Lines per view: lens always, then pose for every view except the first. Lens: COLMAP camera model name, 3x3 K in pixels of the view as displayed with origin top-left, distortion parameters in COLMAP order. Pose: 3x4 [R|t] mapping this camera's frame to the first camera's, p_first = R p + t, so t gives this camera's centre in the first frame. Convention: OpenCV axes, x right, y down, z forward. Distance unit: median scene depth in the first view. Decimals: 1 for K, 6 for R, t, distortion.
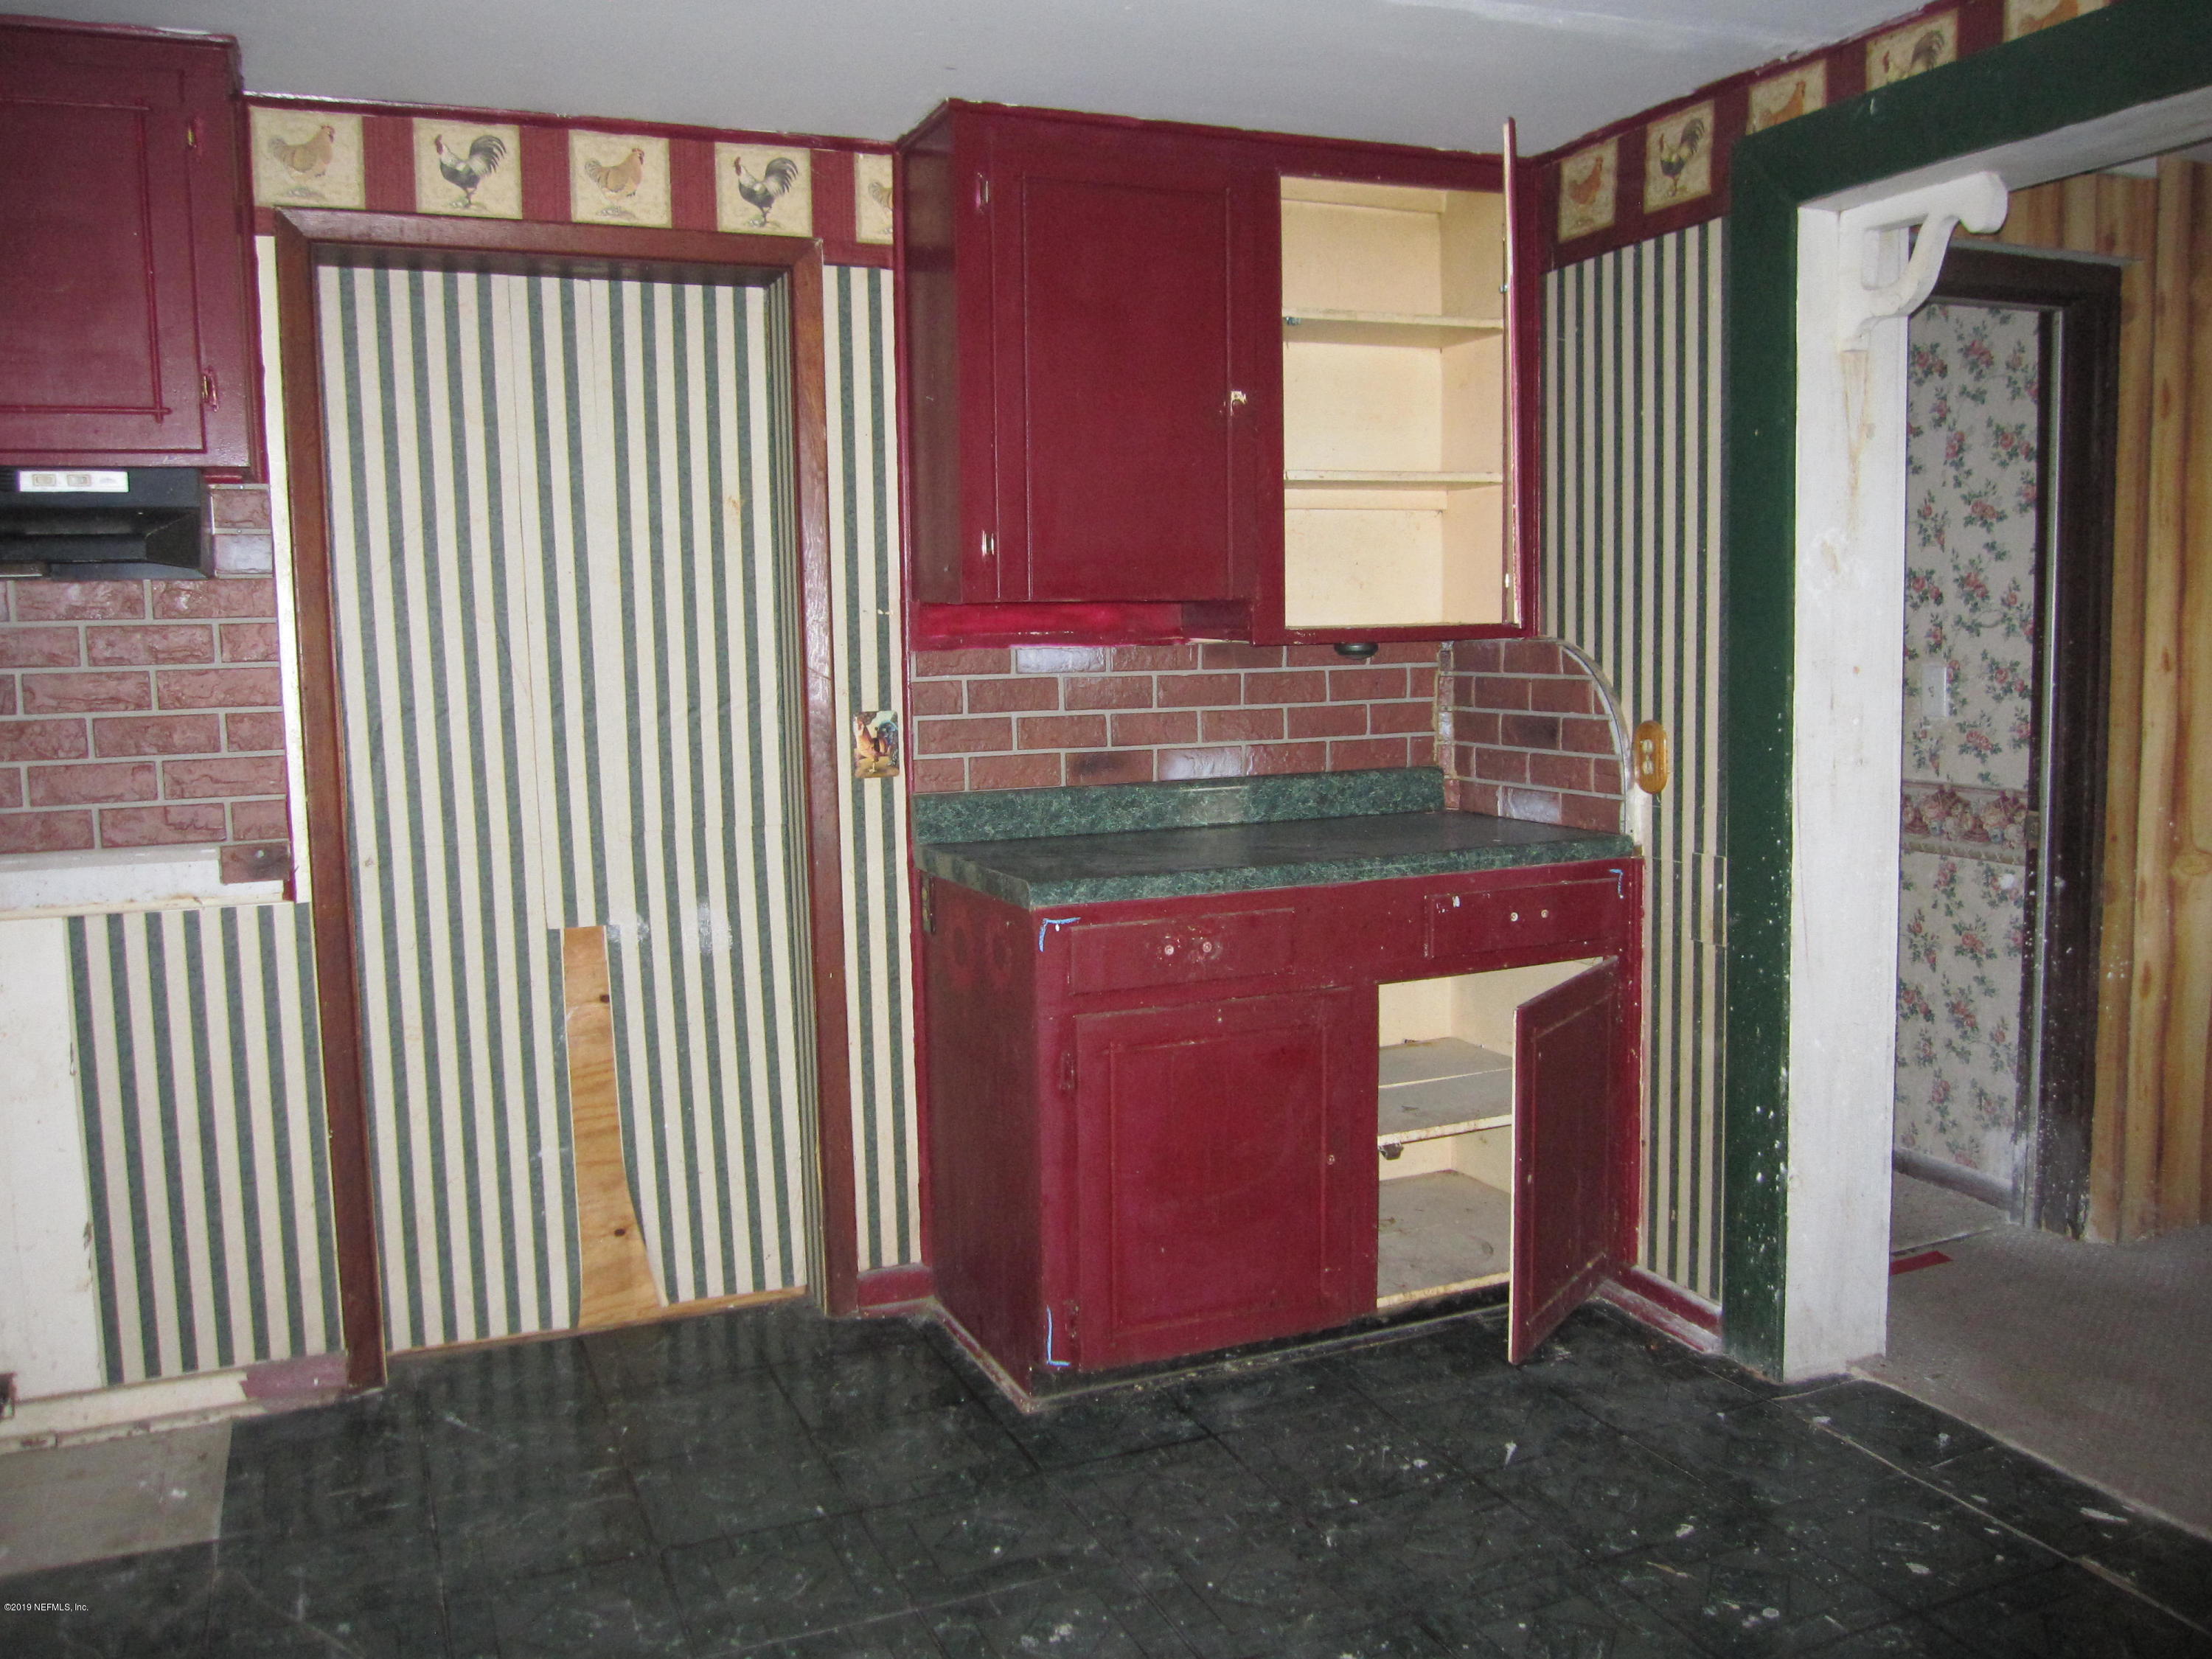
lens RADIAL K [[1825.6, 0, 1105.5], [0, 1825.6, 824.0], [0, 0, 1]] dist [-0.070715, 0.032841]
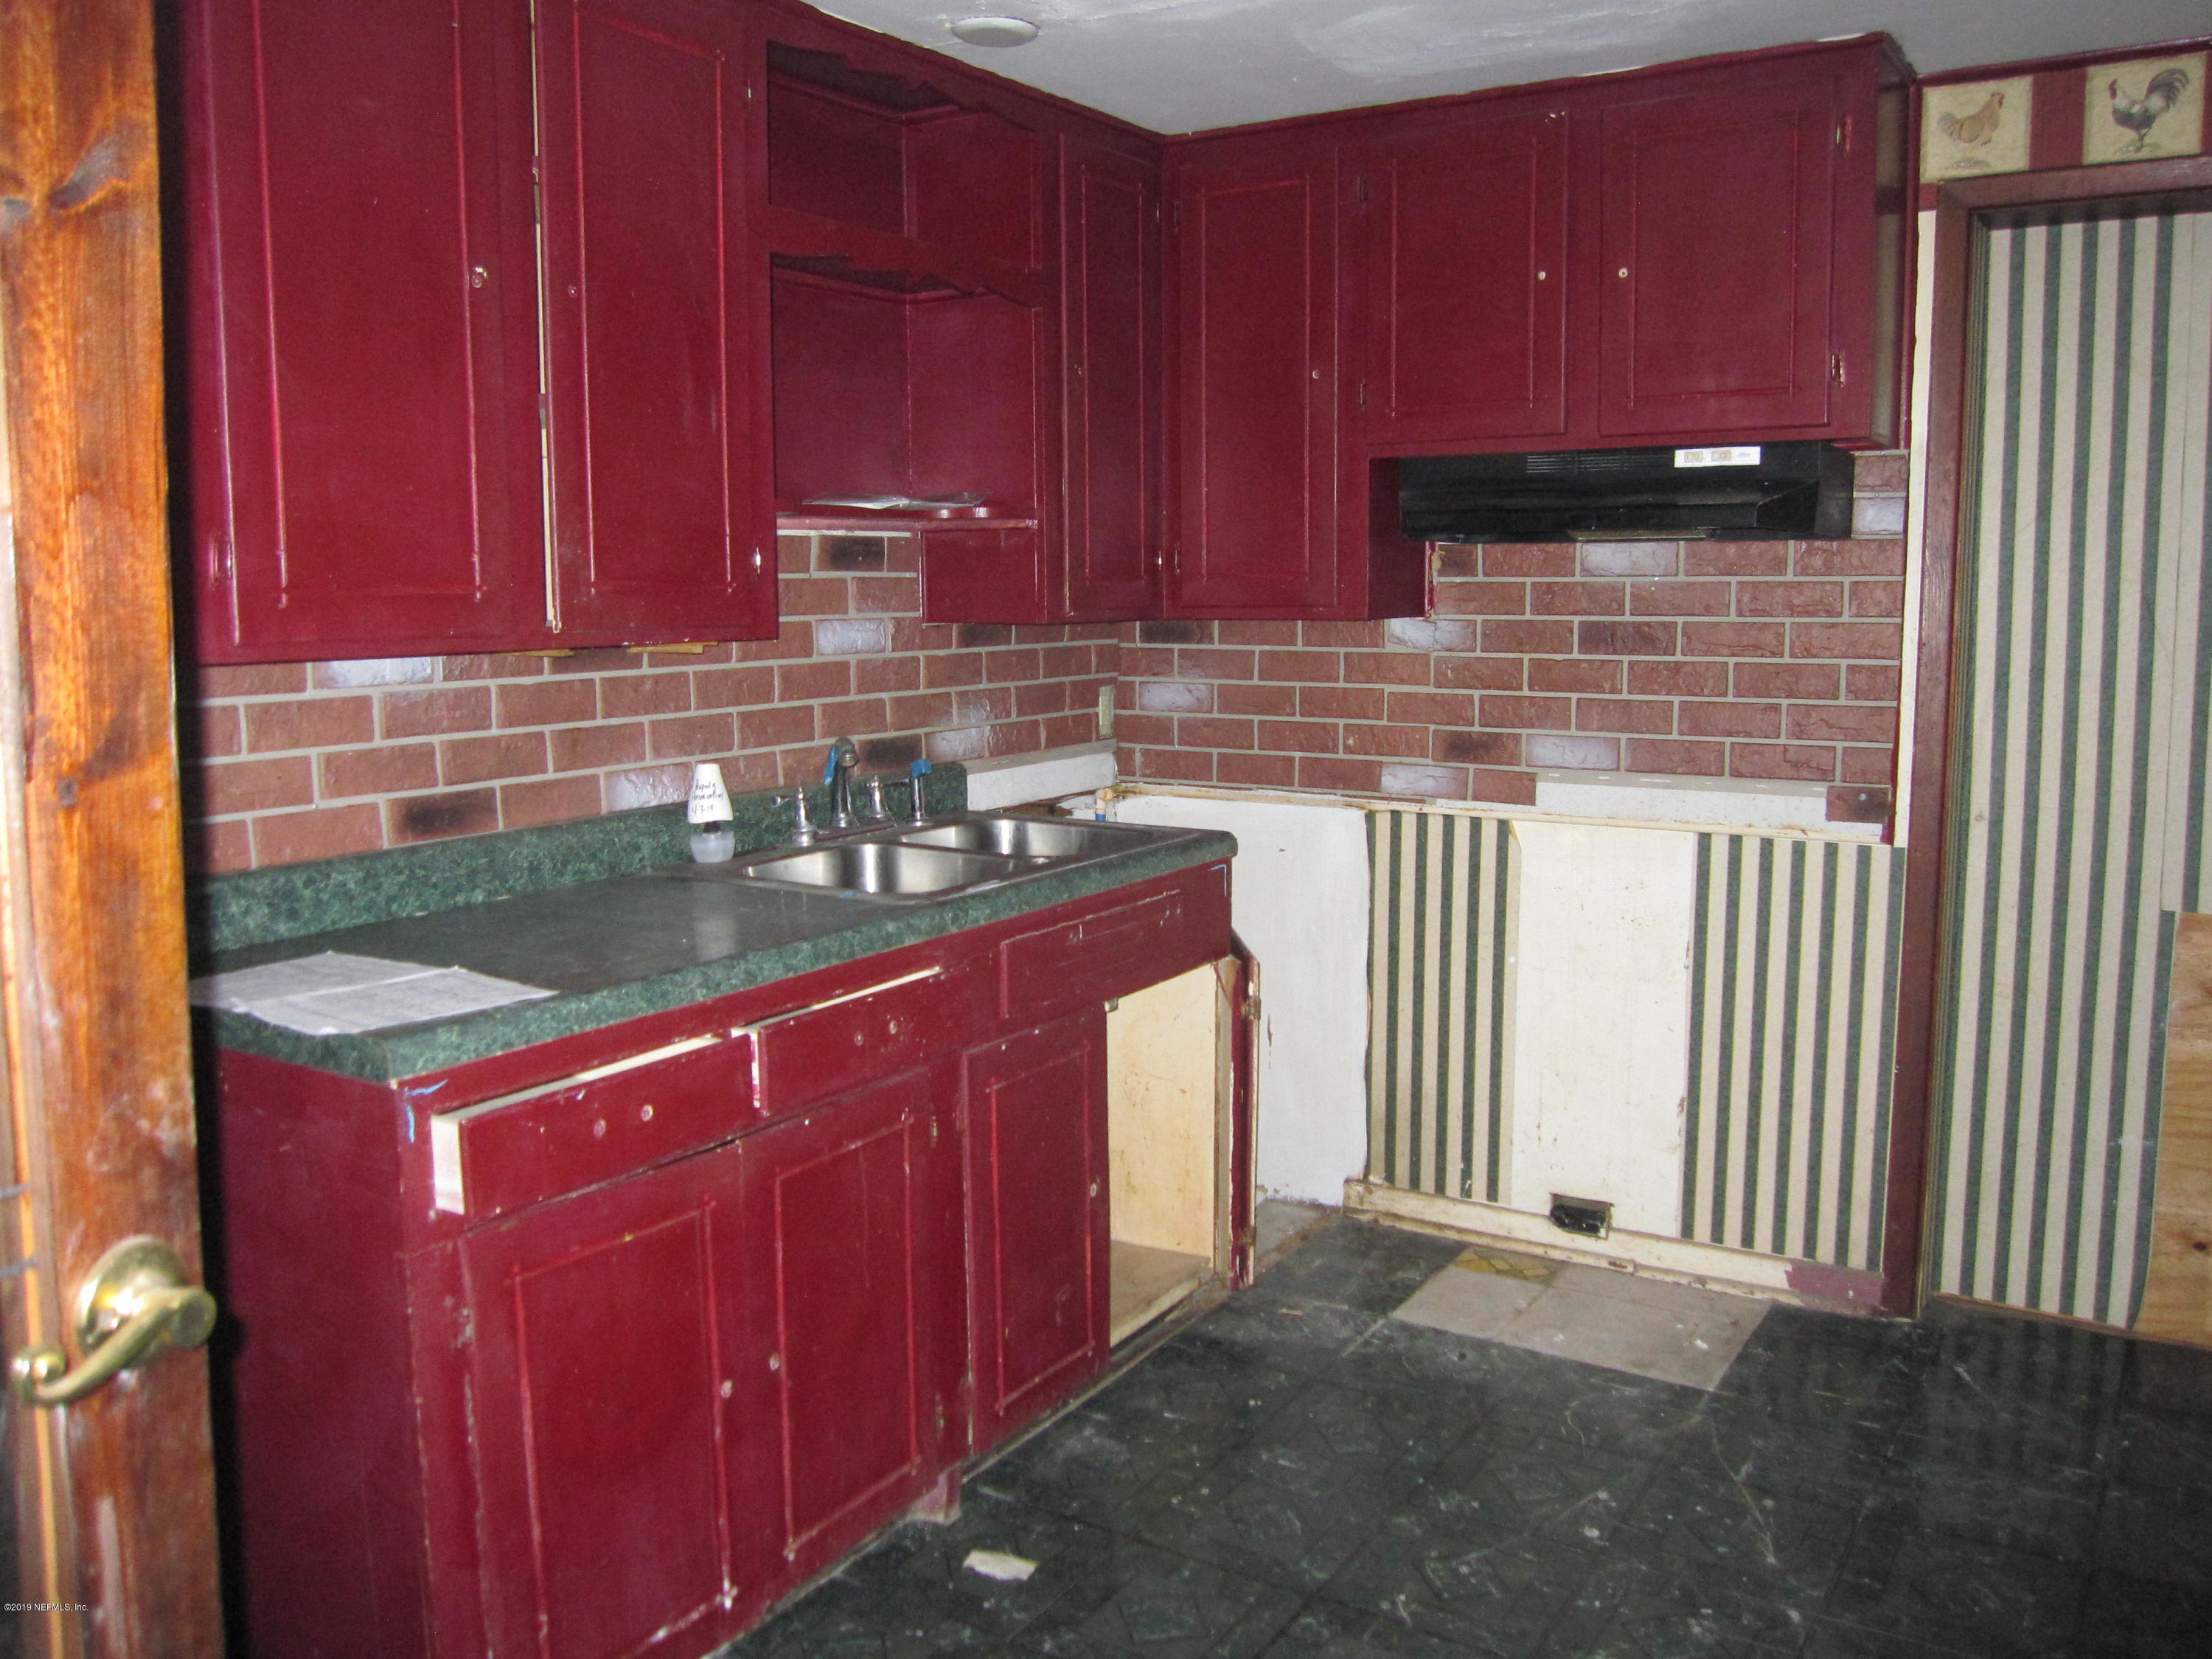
lens RADIAL K [[1825.6, 0, 1106.3], [0, 1825.6, 824.3], [0, 0, 1]] dist [-0.070715, 0.032841]
pose [[0.557519, 0.121793, -0.821182, 0.164891], [-0.090972, 0.992186, 0.085392, -0.018240], [0.825165, 0.027097, 0.564242, 0.021914]]
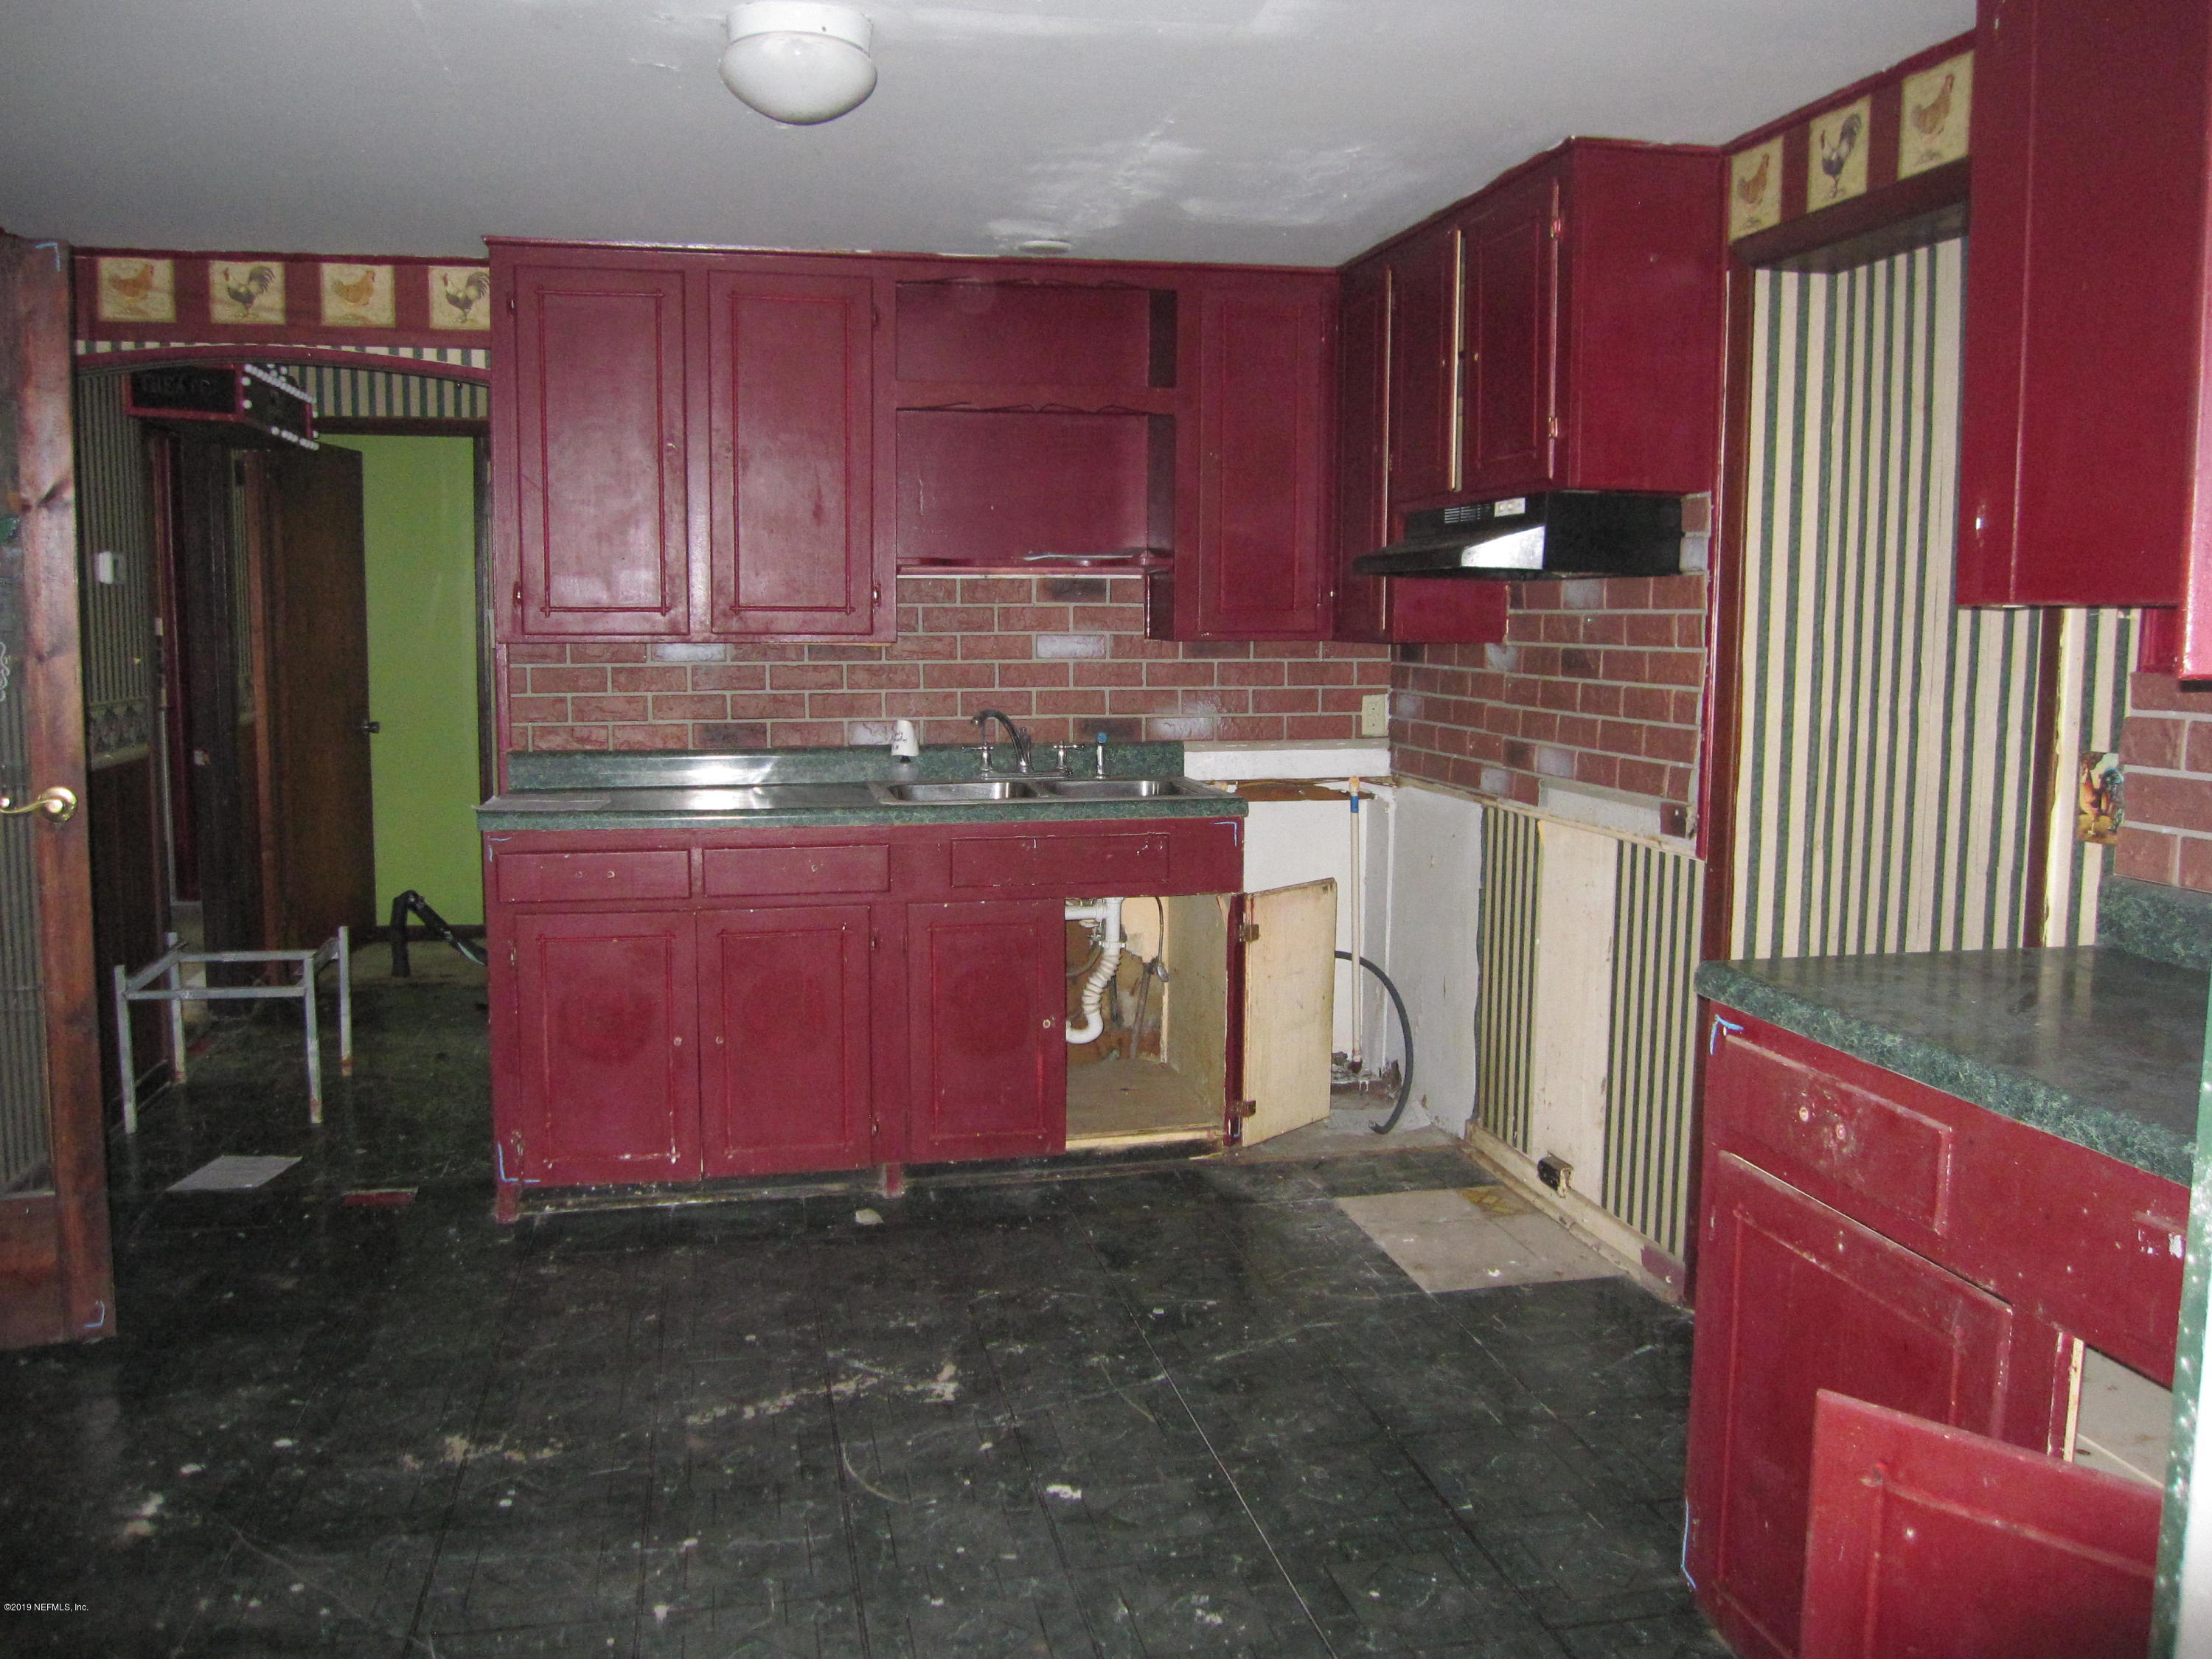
lens RADIAL K [[1825.6, 0, 1092.2], [0, 1825.6, 819.5], [0, 0, 1]] dist [-0.070715, 0.032841]
pose [[-0.211646, 0.125209, -0.969293, 0.748532], [-0.102315, 0.983472, 0.149381, -0.116086], [0.971976, 0.130789, -0.195337, 0.868732]]
